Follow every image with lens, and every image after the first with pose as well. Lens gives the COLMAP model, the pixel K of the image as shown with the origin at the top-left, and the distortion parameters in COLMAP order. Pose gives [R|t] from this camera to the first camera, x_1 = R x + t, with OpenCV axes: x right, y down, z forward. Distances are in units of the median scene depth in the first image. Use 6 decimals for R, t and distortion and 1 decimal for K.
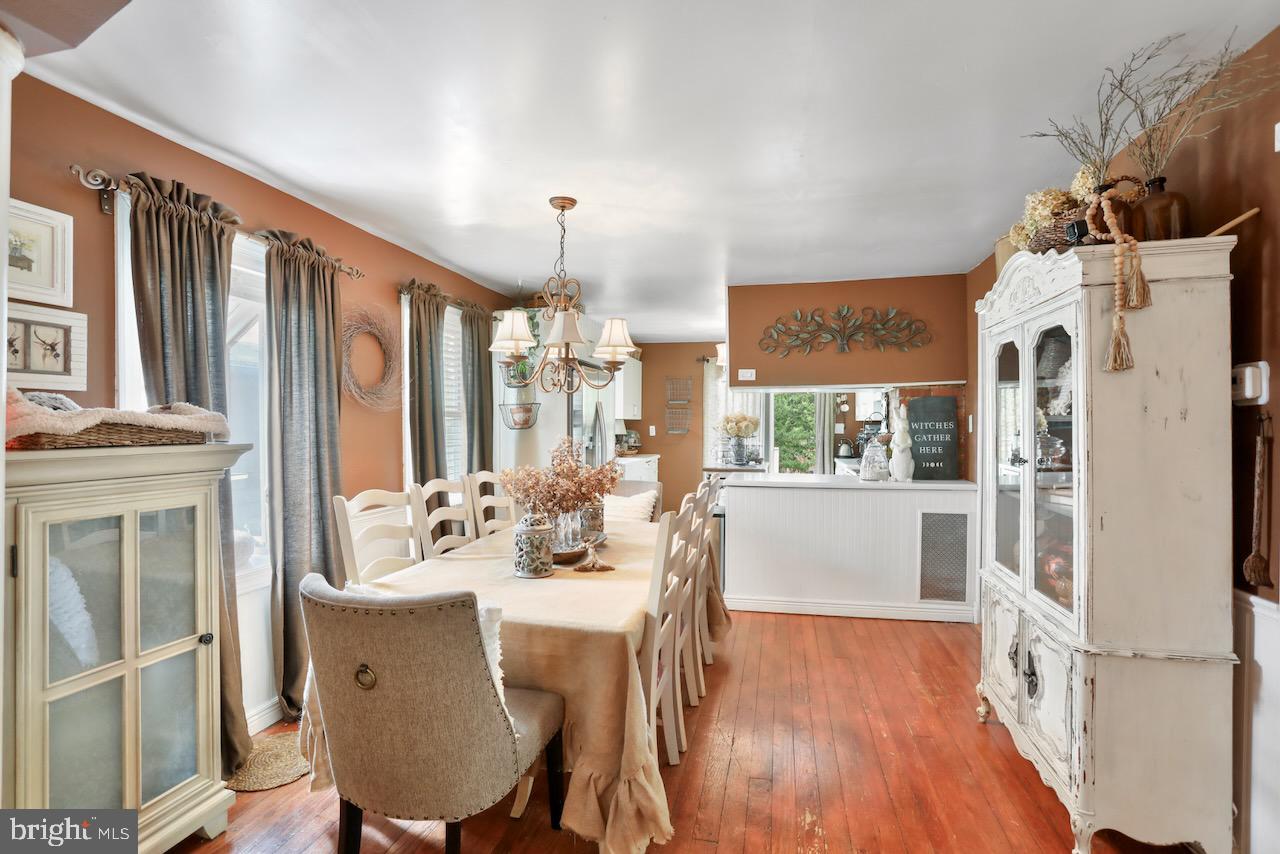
lens RADIAL K [[595.4, 0, 629.7], [0, 595.4, 427.9], [0, 0, 1]] dist [-0.033680, 0.010307]
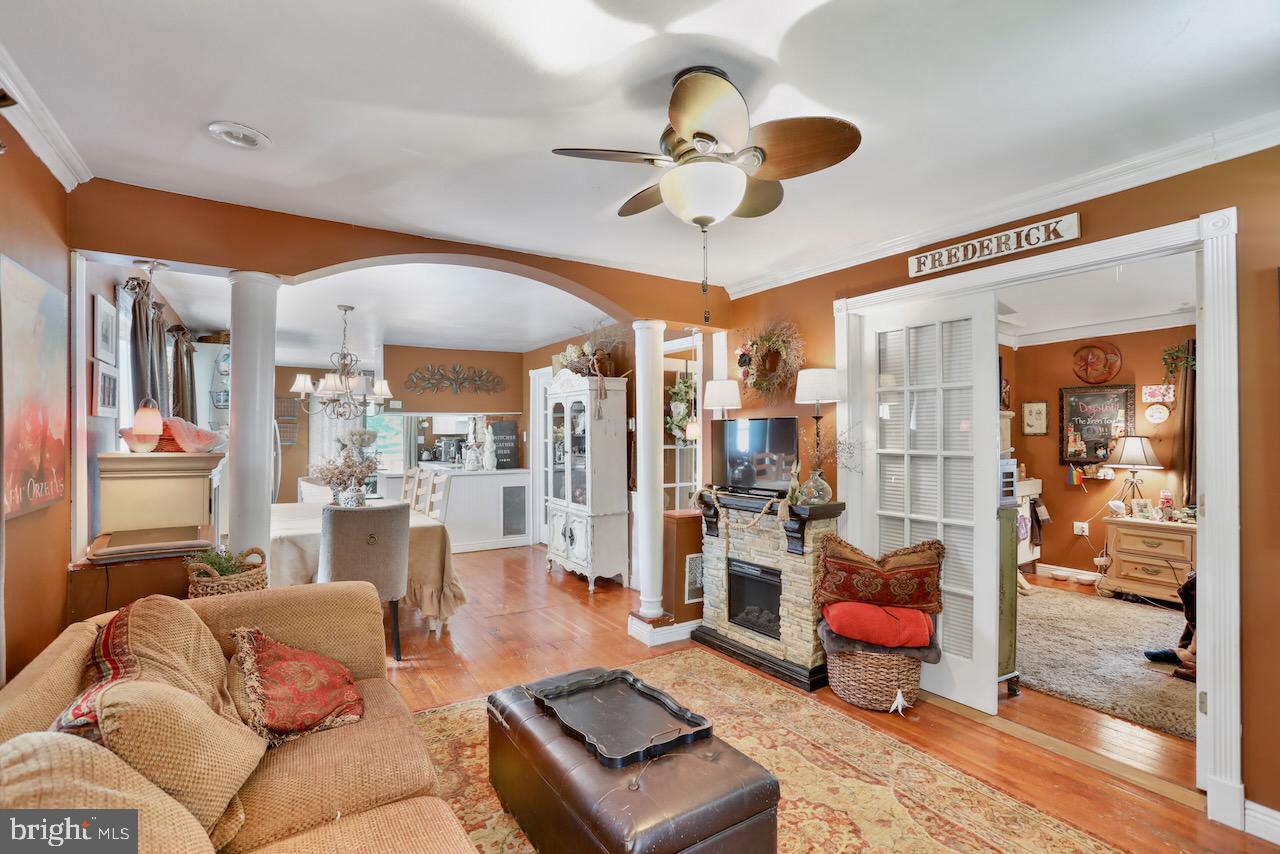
lens RADIAL K [[595.4, 0, 636.6], [0, 595.4, 431.3], [0, 0, 1]] dist [-0.033680, 0.010307]
pose [[0.687565, 0.002869, 0.726117, -0.640292], [0.006193, 0.999933, -0.009815, -0.004469], [-0.726096, 0.011245, 0.687501, -0.633968]]
